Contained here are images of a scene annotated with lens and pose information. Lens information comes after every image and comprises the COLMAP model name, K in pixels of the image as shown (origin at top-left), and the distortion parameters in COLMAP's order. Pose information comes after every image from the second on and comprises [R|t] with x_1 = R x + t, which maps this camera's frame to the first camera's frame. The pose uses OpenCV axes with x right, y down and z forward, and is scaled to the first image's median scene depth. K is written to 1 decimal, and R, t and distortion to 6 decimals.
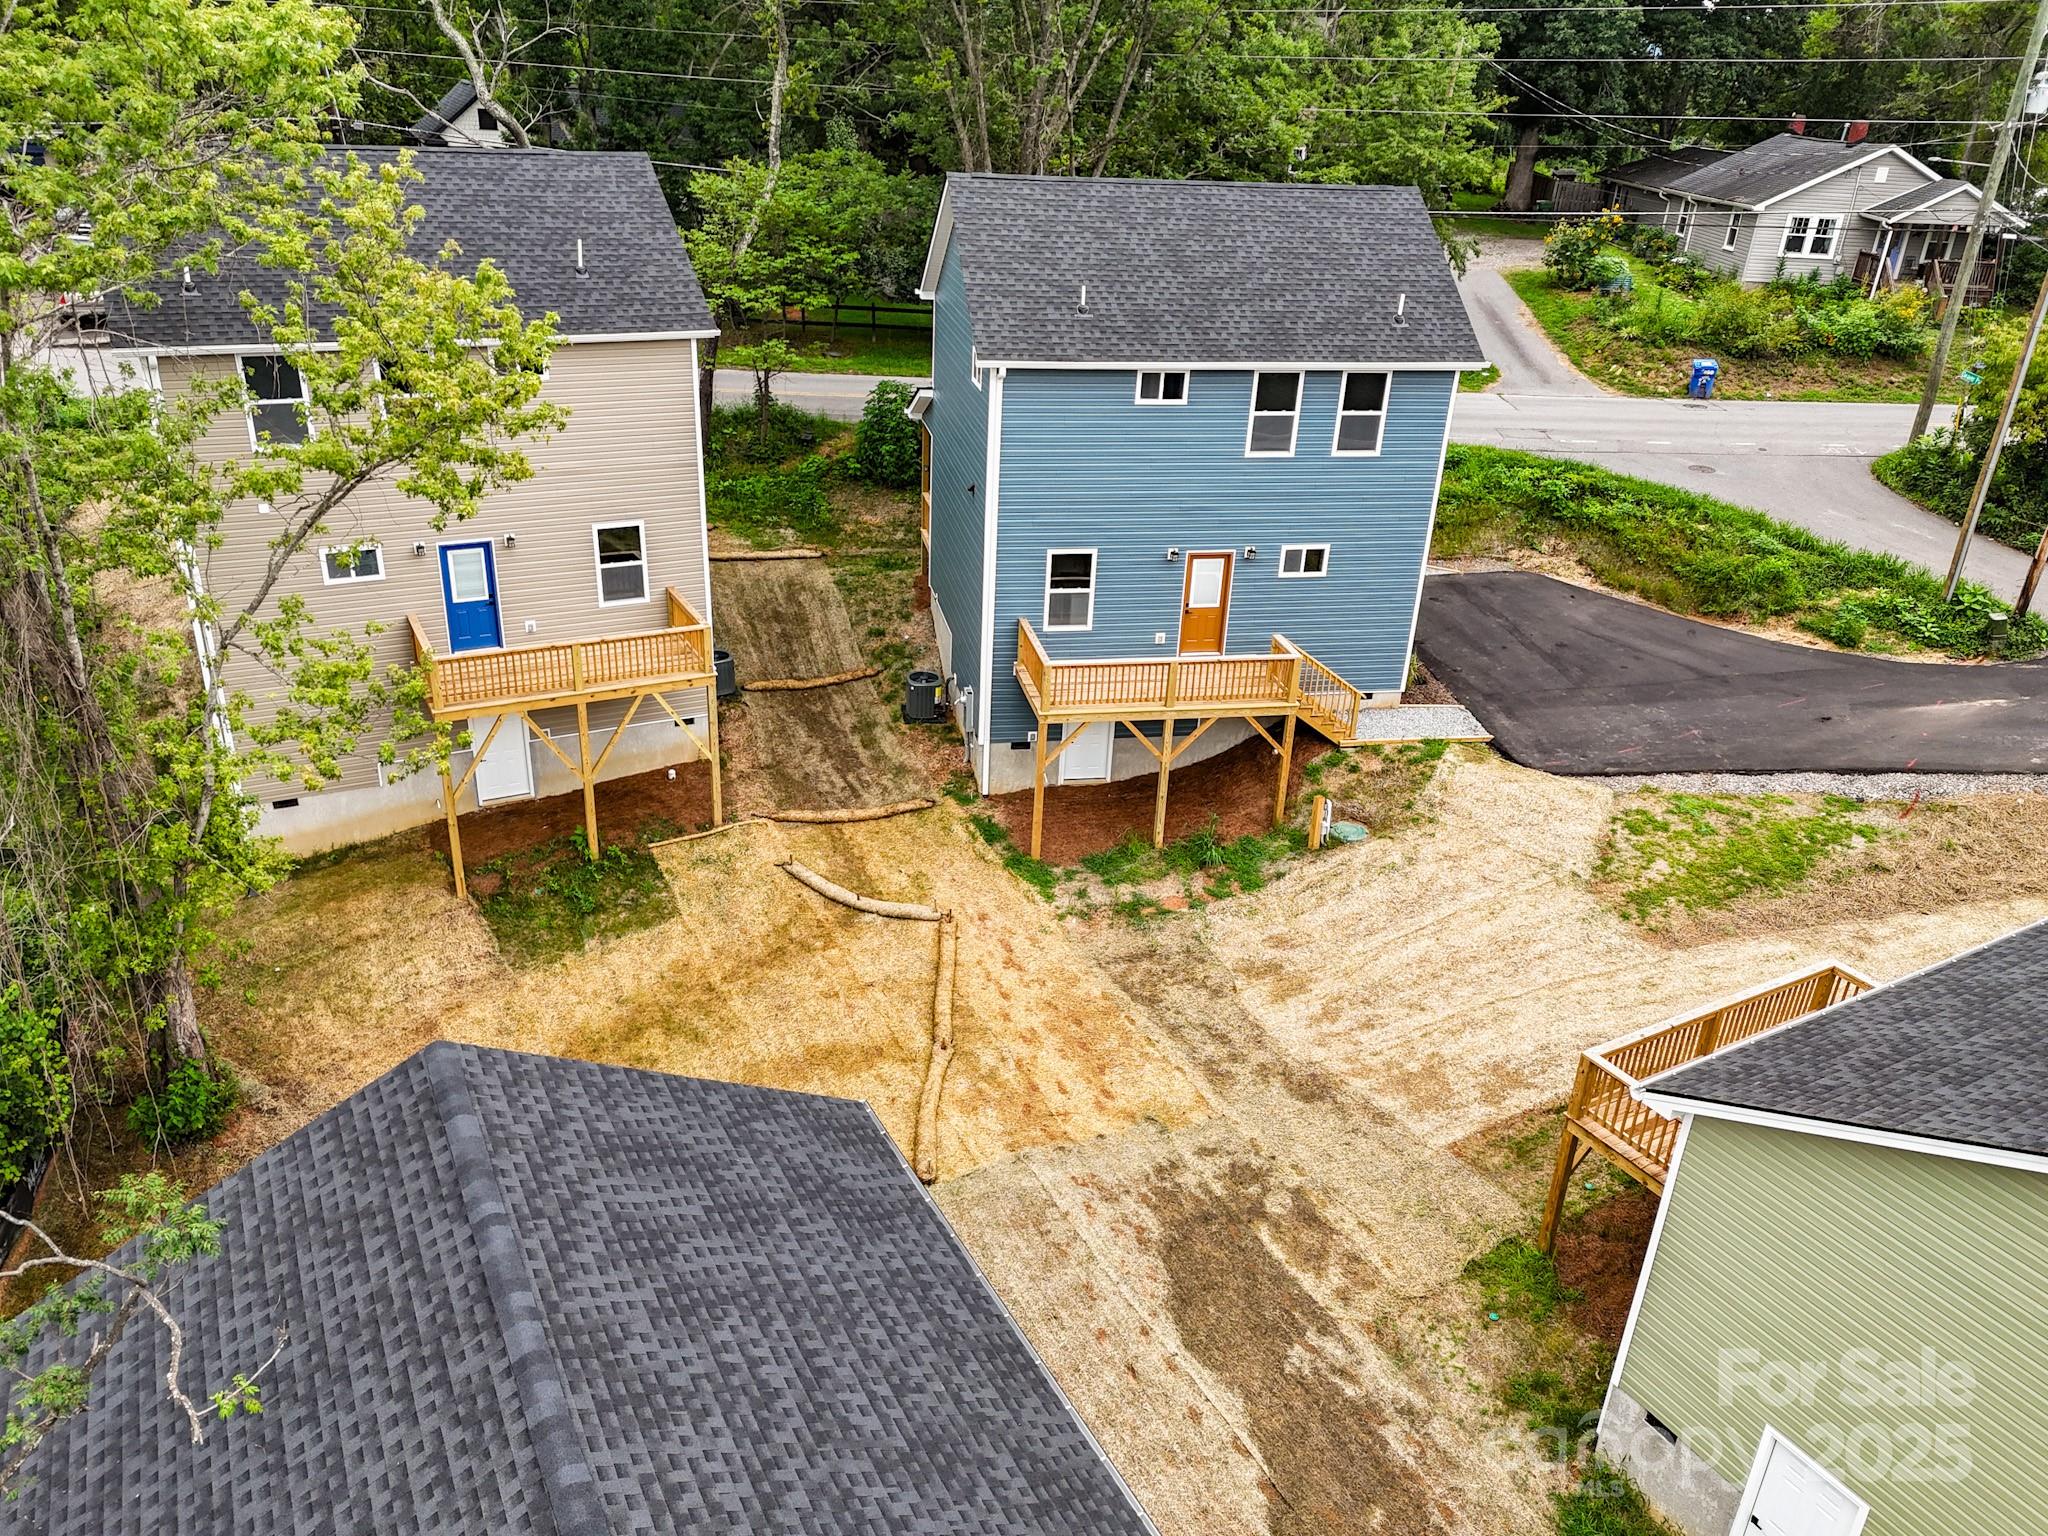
lens RADIAL K [[1484.1, 0, 989.4], [0, 1484.1, 779.5], [0, 0, 1]] dist [0.064776, -0.075933]
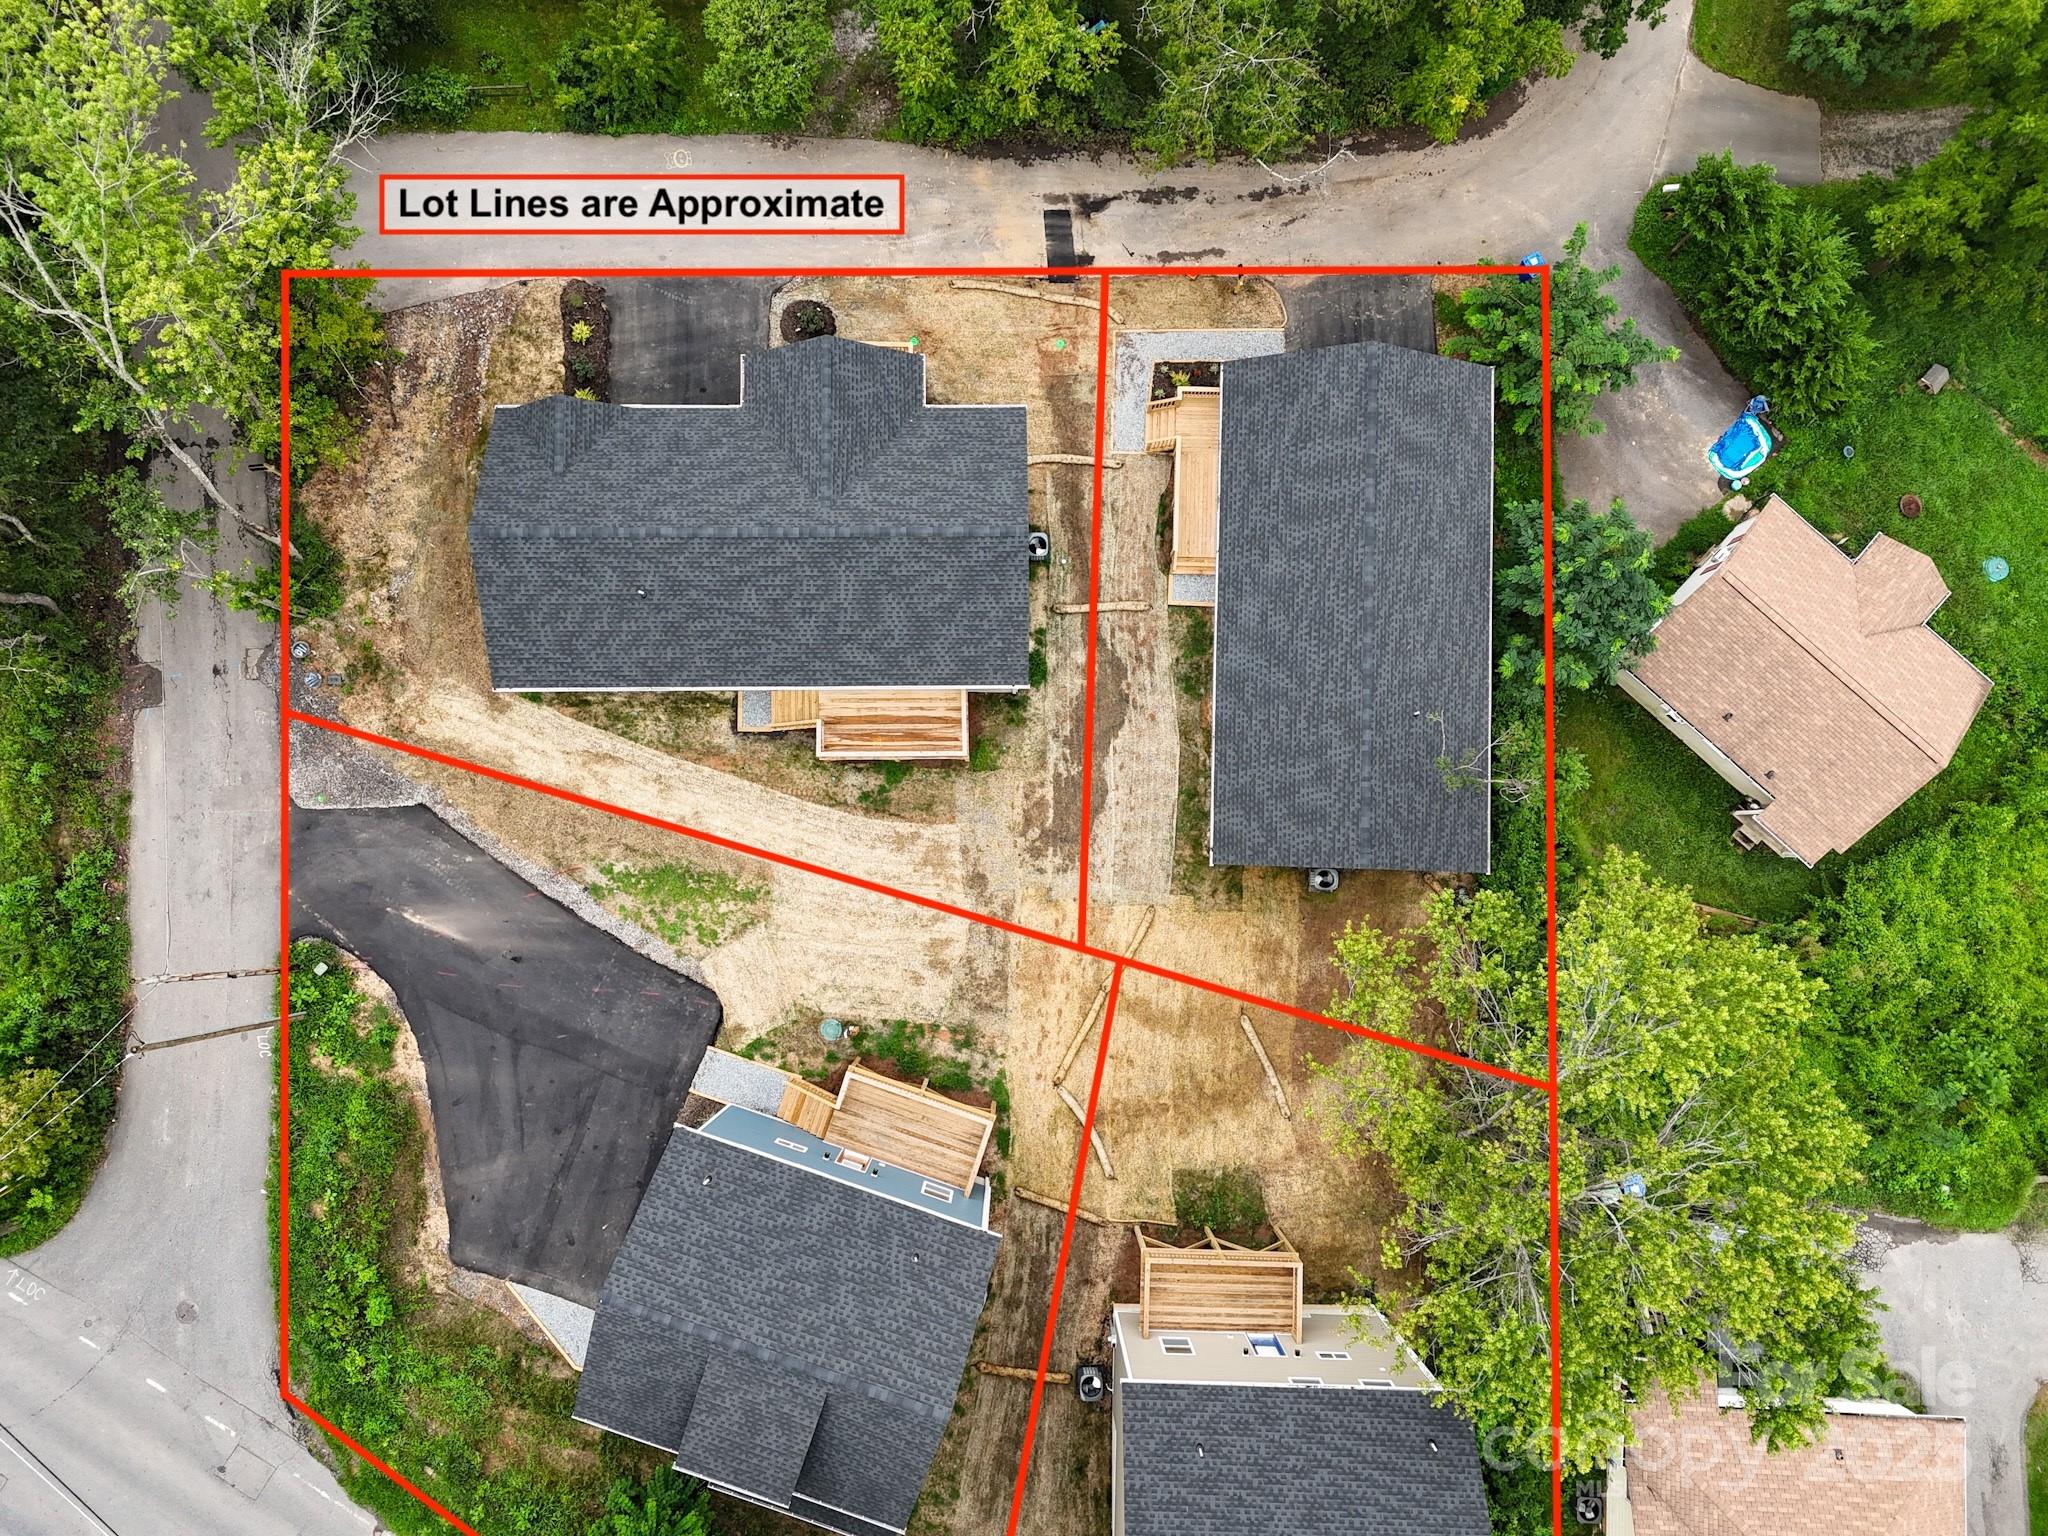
lens RADIAL K [[1495.5, 0, 1024.0], [0, 1495.5, 768.0], [0, 0, 1]] dist [0.070697, -0.059756]
pose [[-0.876488, -0.481311, -0.010431, 0.203773], [0.174072, -0.337046, 0.925256, -1.417871], [-0.448851, 0.809160, 0.379199, -0.018716]]
